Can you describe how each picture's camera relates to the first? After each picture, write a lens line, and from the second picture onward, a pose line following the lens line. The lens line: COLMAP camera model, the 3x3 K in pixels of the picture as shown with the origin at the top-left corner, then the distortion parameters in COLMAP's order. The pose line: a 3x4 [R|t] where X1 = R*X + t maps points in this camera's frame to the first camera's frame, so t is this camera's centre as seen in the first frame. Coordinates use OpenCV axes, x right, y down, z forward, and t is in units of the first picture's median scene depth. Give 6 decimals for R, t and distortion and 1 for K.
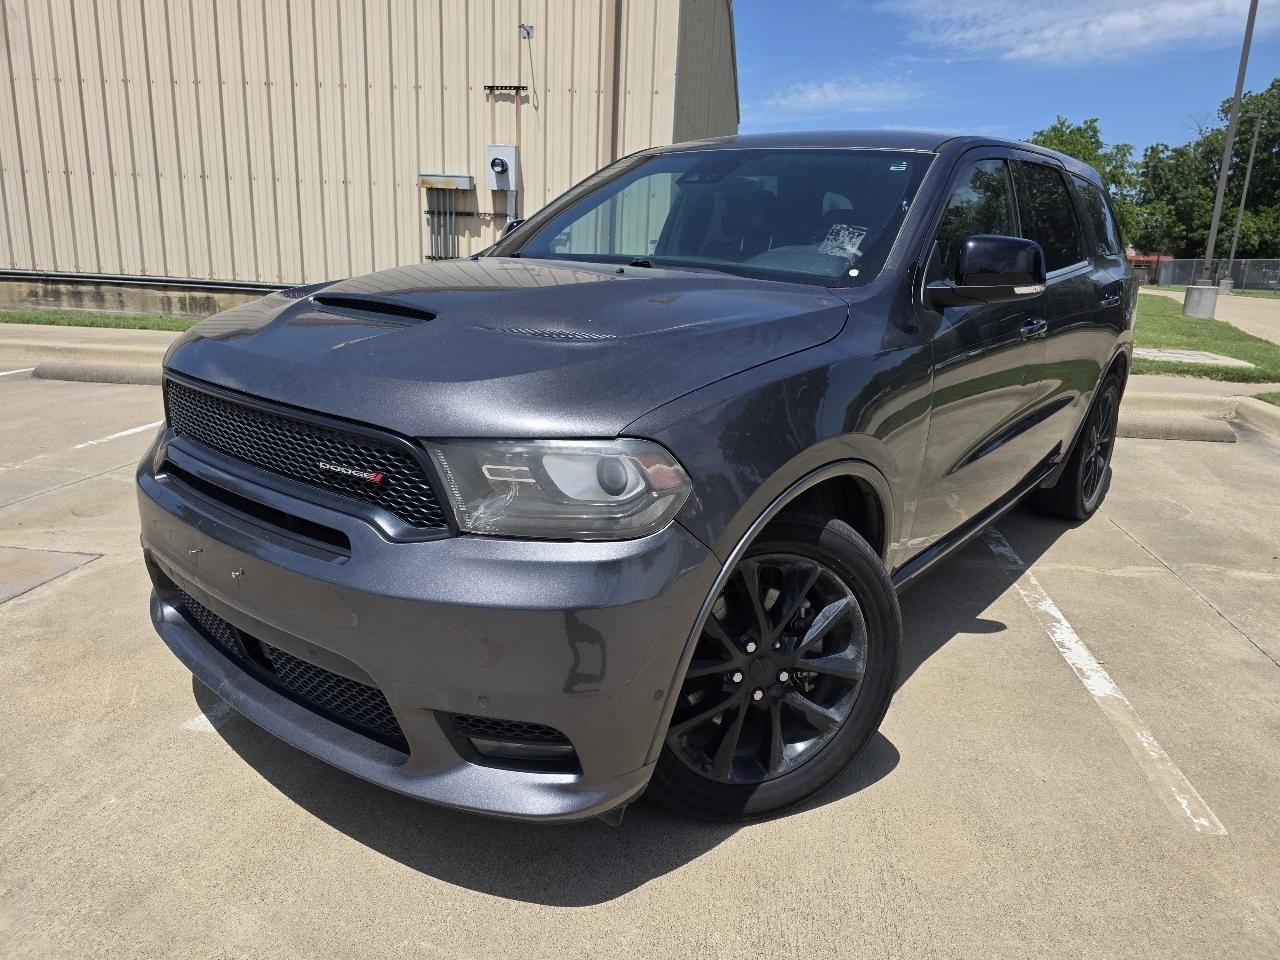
lens RADIAL K [[871.1, 0, 632.3], [0, 871.1, 482.0], [0, 0, 1]] dist [0.020734, -0.006932]
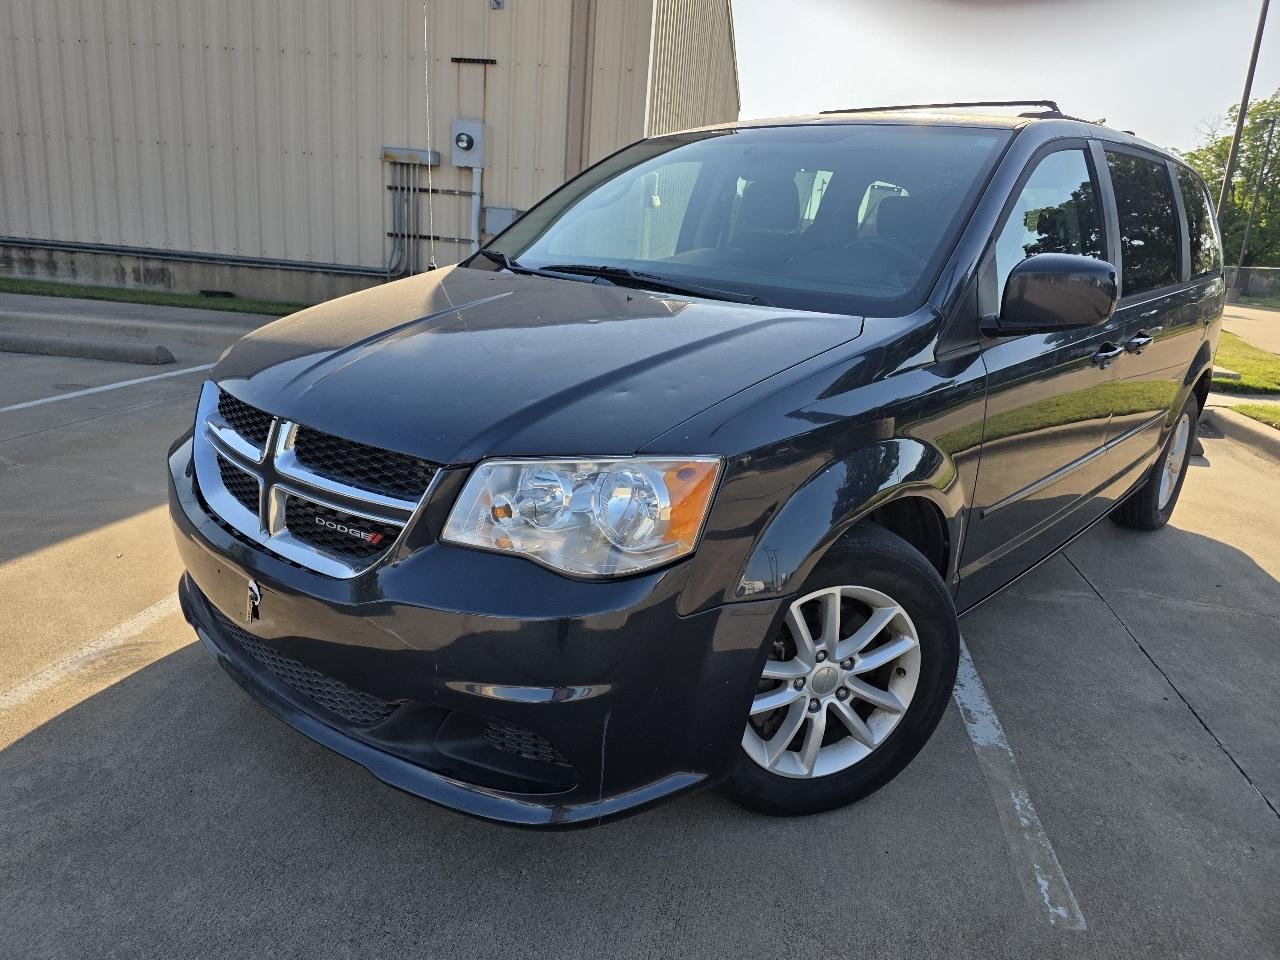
lens RADIAL K [[871.1, 0, 629.8], [0, 871.1, 489.7], [0, 0, 1]] dist [0.020734, -0.006932]
pose [[0.999396, 0.034728, 0.001165, 0.181506], [-0.034744, 0.999213, 0.019137, -0.016698], [-0.000500, -0.019166, 0.999816, 0.135950]]
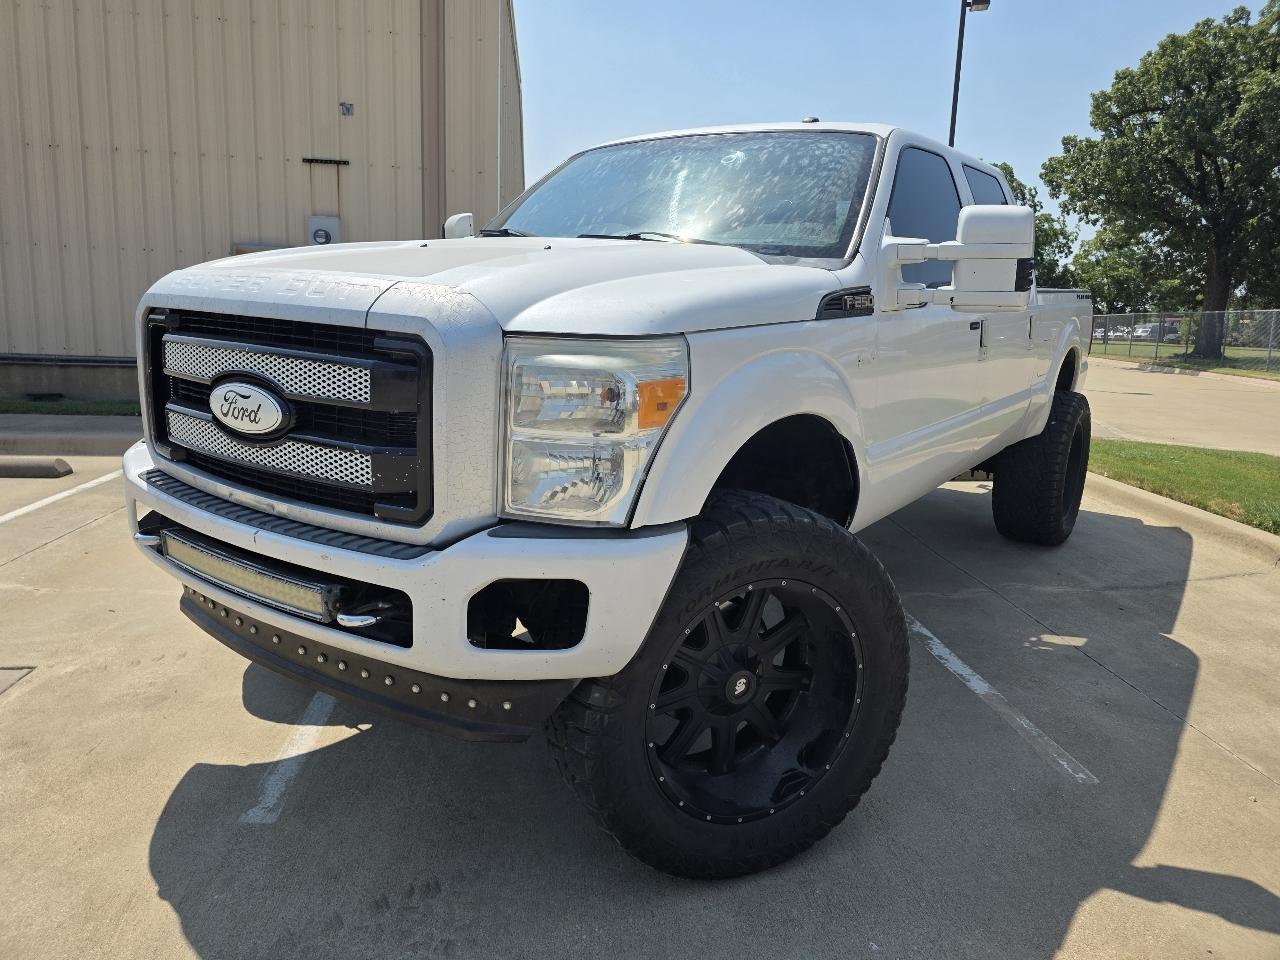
lens RADIAL K [[871.1, 0, 643.5], [0, 871.1, 481.1], [0, 0, 1]] dist [0.020734, -0.006932]
pose [[0.967256, -0.051969, 0.248427, -0.257499], [0.067338, 0.996280, -0.053767, -0.030852], [-0.244708, 0.068735, 0.967157, -0.139120]]
